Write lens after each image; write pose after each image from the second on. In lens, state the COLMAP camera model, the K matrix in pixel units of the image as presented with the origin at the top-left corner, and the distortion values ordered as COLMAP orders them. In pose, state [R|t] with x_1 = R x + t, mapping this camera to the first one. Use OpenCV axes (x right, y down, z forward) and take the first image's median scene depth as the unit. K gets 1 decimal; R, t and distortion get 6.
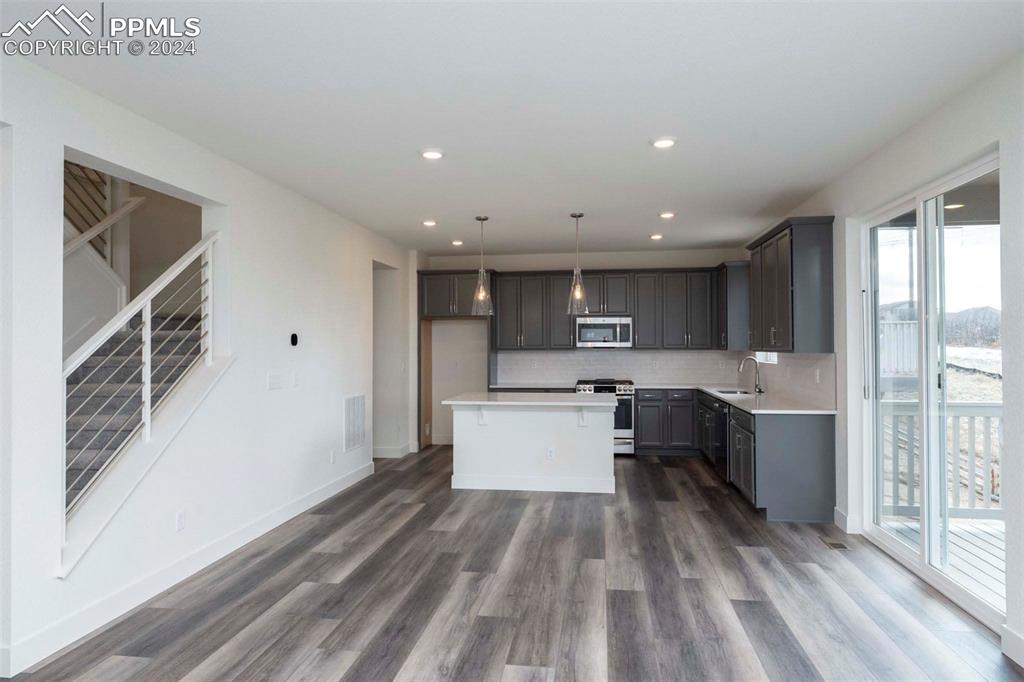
lens RADIAL K [[599.6, 0, 529.7], [0, 599.6, 336.3], [0, 0, 1]] dist [0.004026, 0.000672]
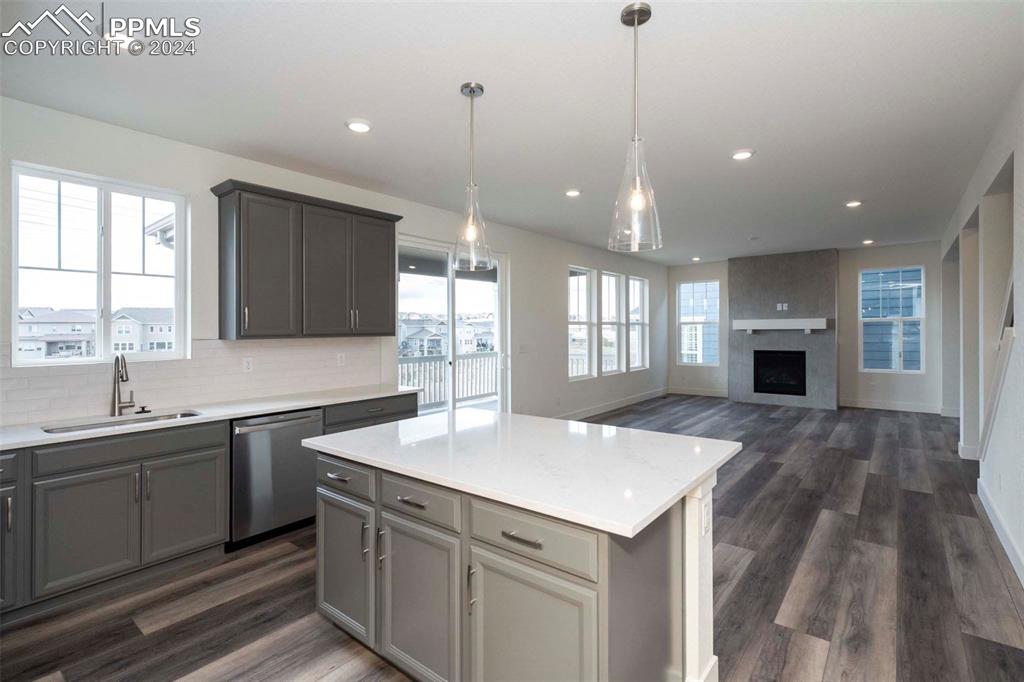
lens RADIAL K [[476.5, 0, 512.0], [0, 476.5, 341.0], [0, 0, 1]] dist [0.000972, 0.000164]
pose [[-0.844658, 0.000123, 0.535307, -0.226861], [0.006495, 0.999929, 0.010018, 0.030236], [-0.535268, 0.011938, -0.844598, 1.650022]]
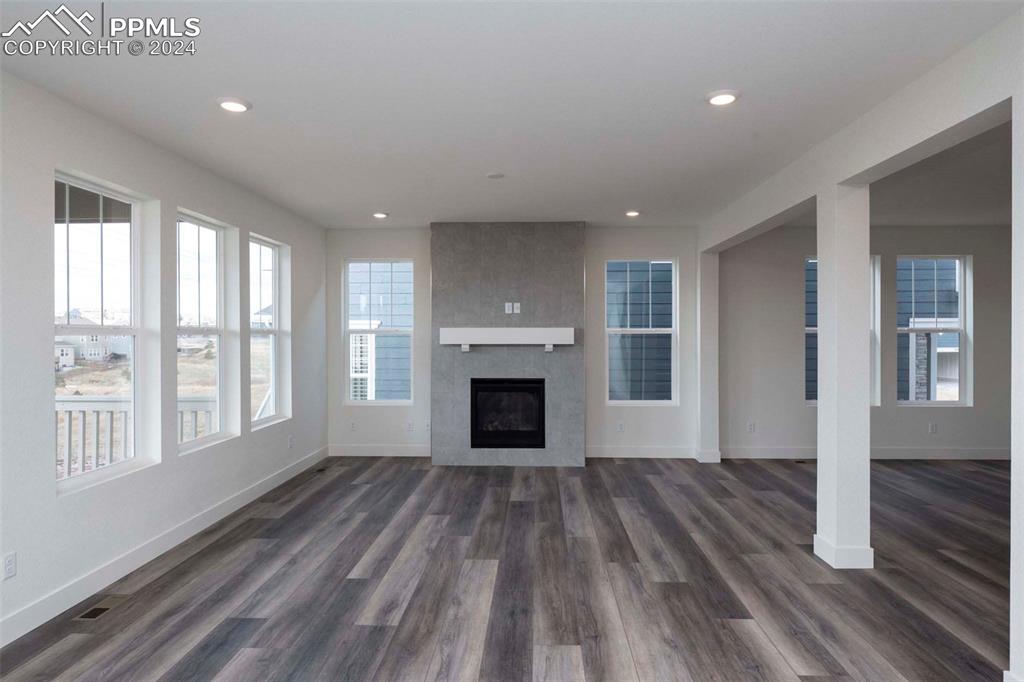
lens RADIAL K [[588.3, 0, 525.4], [0, 588.3, 337.3], [0, 0, 1]] dist [-0.002770, -0.001079]
pose [[-0.995334, 0.006947, -0.096244, -0.027839], [0.007712, 0.999942, -0.007584, 0.006066], [0.096186, -0.008291, -0.995329, 0.980905]]
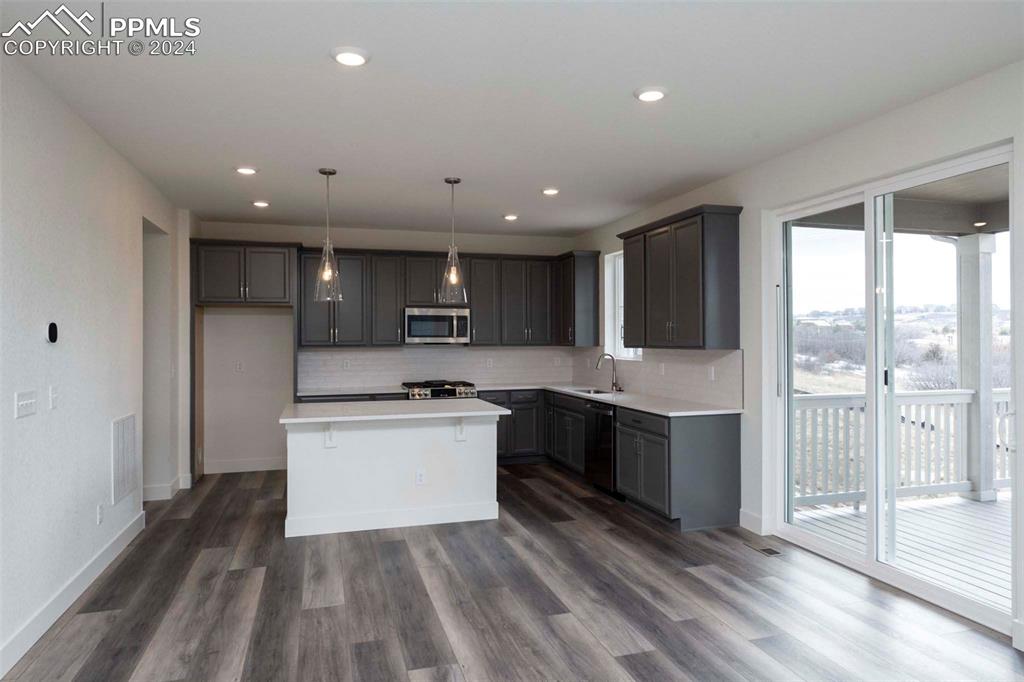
lens RADIAL K [[629.8, 0, 523.3], [0, 629.8, 340.0], [0, 0, 1]] dist [-0.000784, 0.000116]
pose [[0.908257, -0.000637, 0.418411, -0.232854], [-0.005730, 0.999886, 0.013962, 0.000483], [-0.418372, -0.015079, 0.908150, 0.229677]]
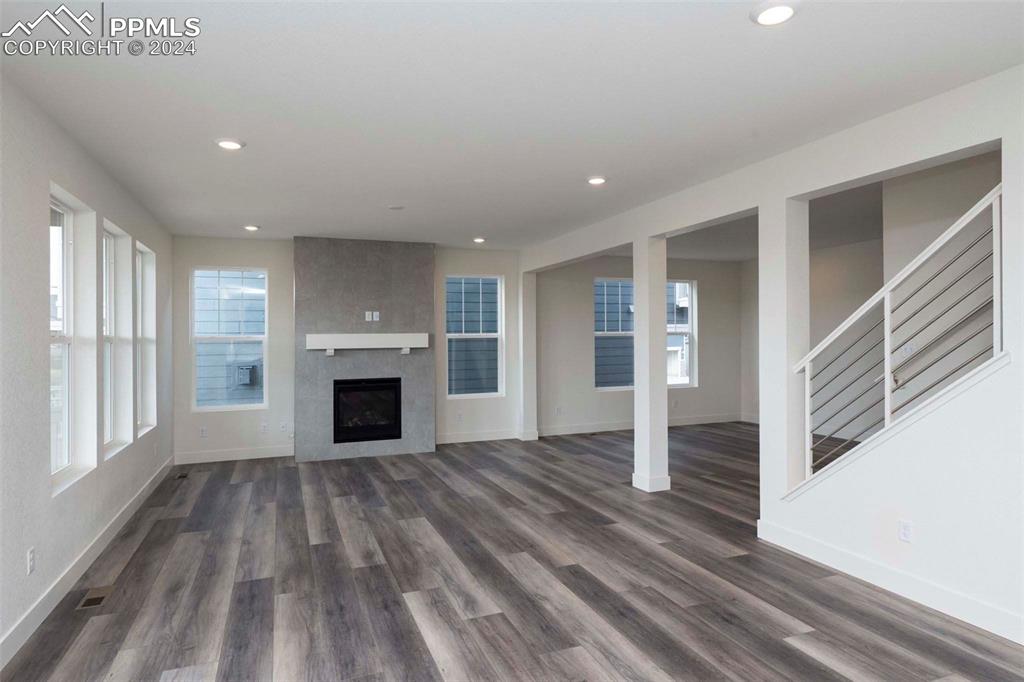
lens RADIAL K [[585.6, 0, 512.0], [0, 585.6, 341.0], [0, 0, 1]] dist [0.004974, 0.000790]
pose [[-0.879732, 0.017673, -0.475140, 0.272457], [0.022180, 0.999746, -0.003880, 0.006777], [0.474951, -0.013952, -0.879901, 1.139901]]
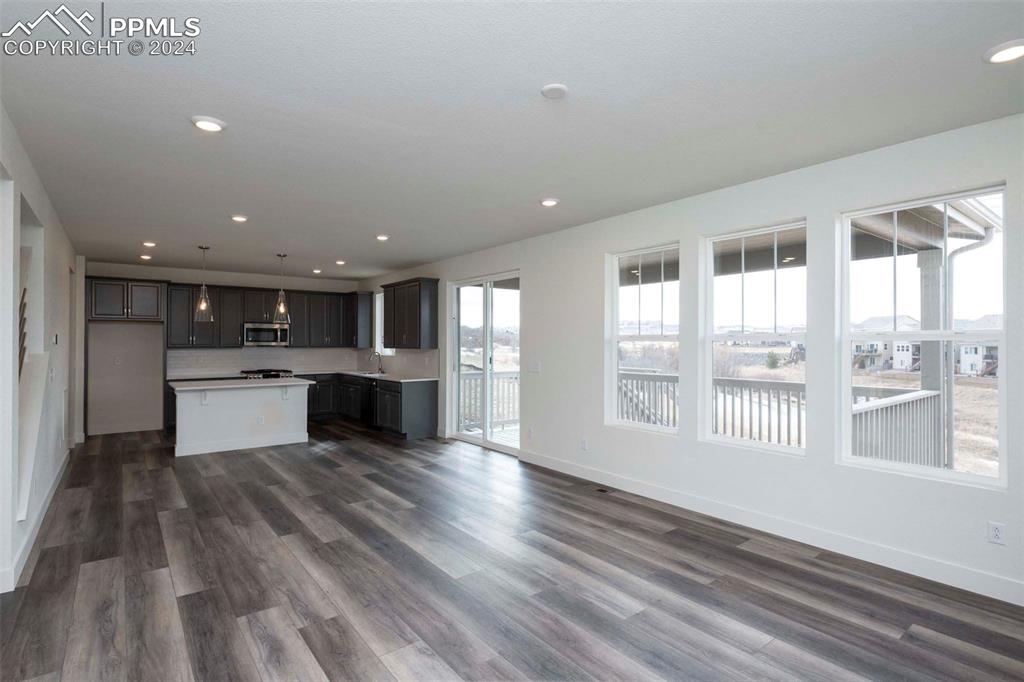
lens RADIAL K [[496.3, 0, 517.5], [0, 496.3, 338.4], [0, 0, 1]] dist [-0.001938, -0.001064]
pose [[0.700013, 0.010015, 0.714059, -0.466629], [-0.013187, 0.999912, -0.001097, -0.007709], [-0.714008, -0.008648, 0.700084, -0.314476]]
